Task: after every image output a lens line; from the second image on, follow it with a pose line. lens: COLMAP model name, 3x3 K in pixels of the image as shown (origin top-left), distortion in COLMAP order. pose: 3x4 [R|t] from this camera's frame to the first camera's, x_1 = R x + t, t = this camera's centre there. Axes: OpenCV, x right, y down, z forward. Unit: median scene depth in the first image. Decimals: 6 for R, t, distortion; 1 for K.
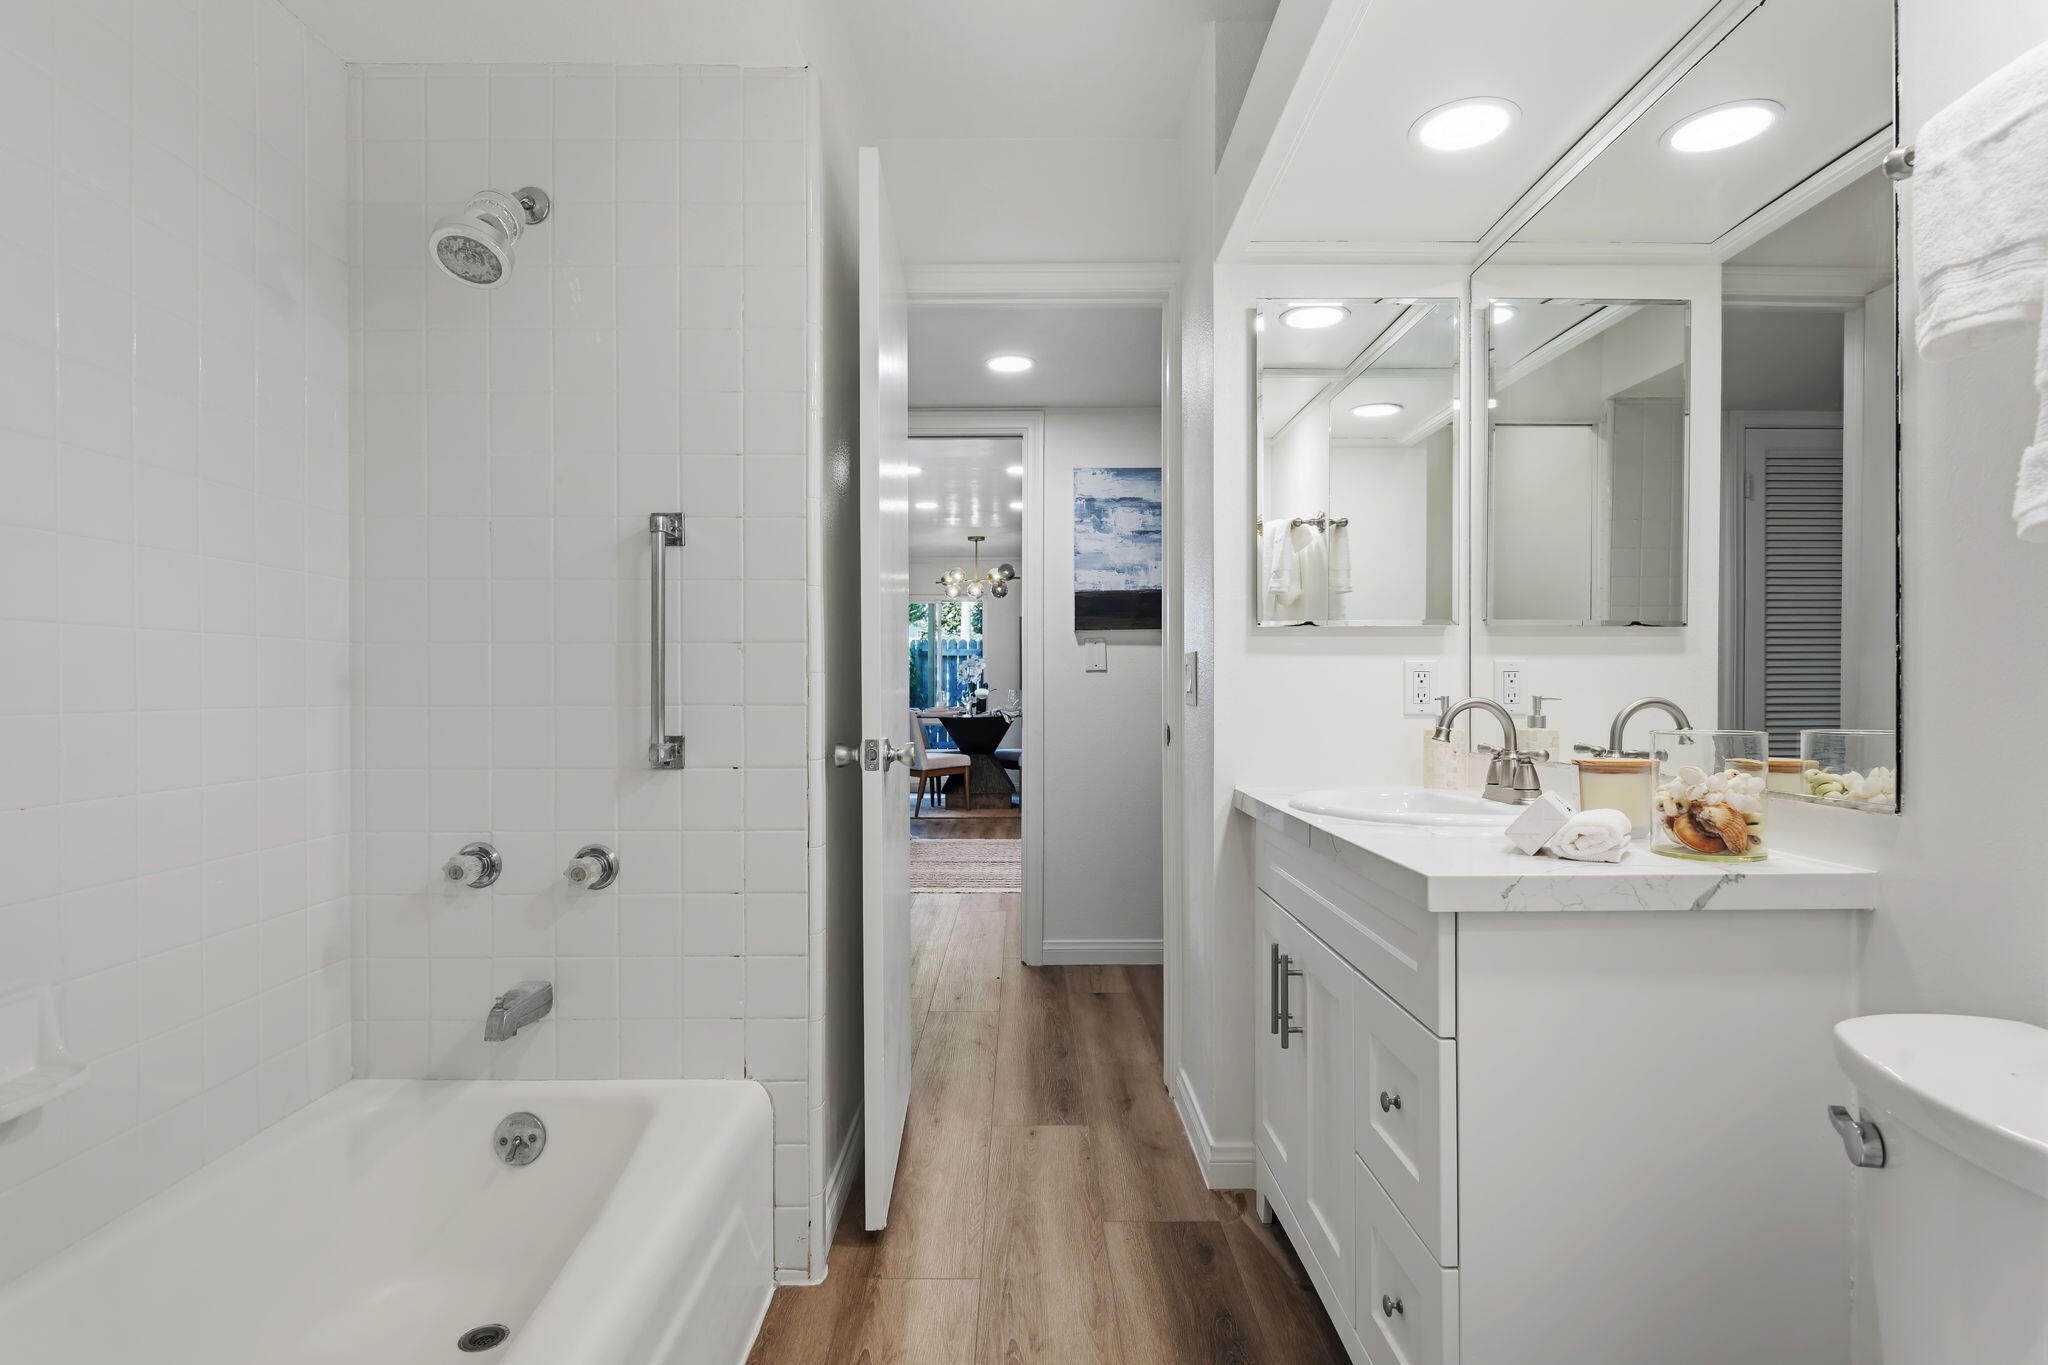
lens RADIAL K [[1113.6, 0, 1025.9], [0, 1113.6, 686.3], [0, 0, 1]] dist [0.000697, 0.000018]
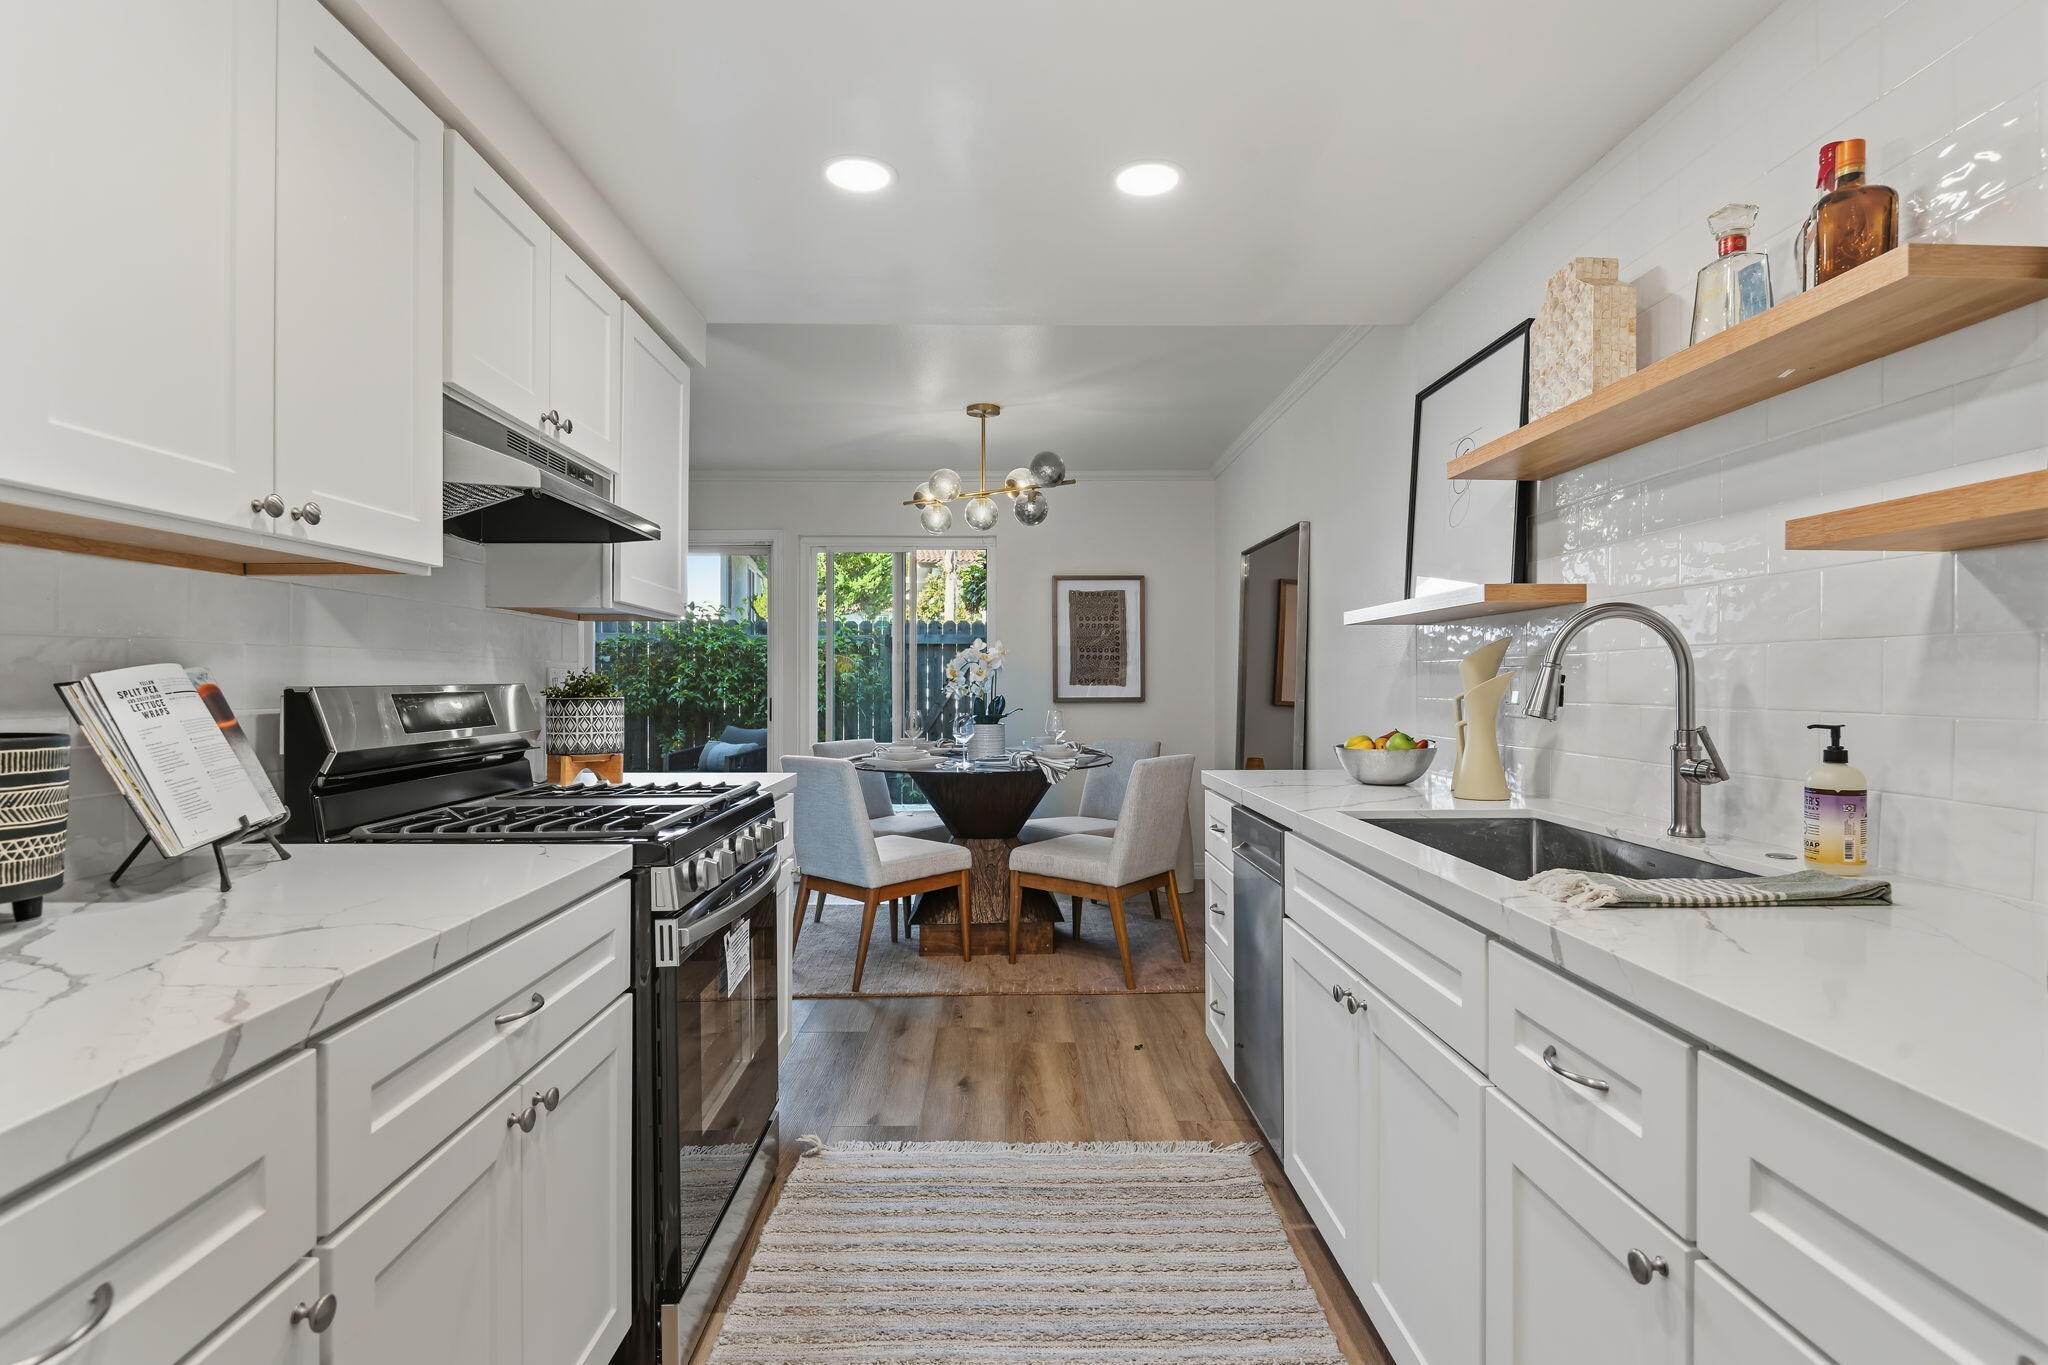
lens RADIAL K [[1113.6, 0, 1021.3], [0, 1113.6, 679.1], [0, 0, 1]] dist [0.000697, 0.000018]
pose [[0.999919, 0.002684, 0.012473, -0.033653], [-0.002733, 0.999988, 0.003946, -0.013294], [-0.012462, -0.003980, 0.999914, 0.502129]]
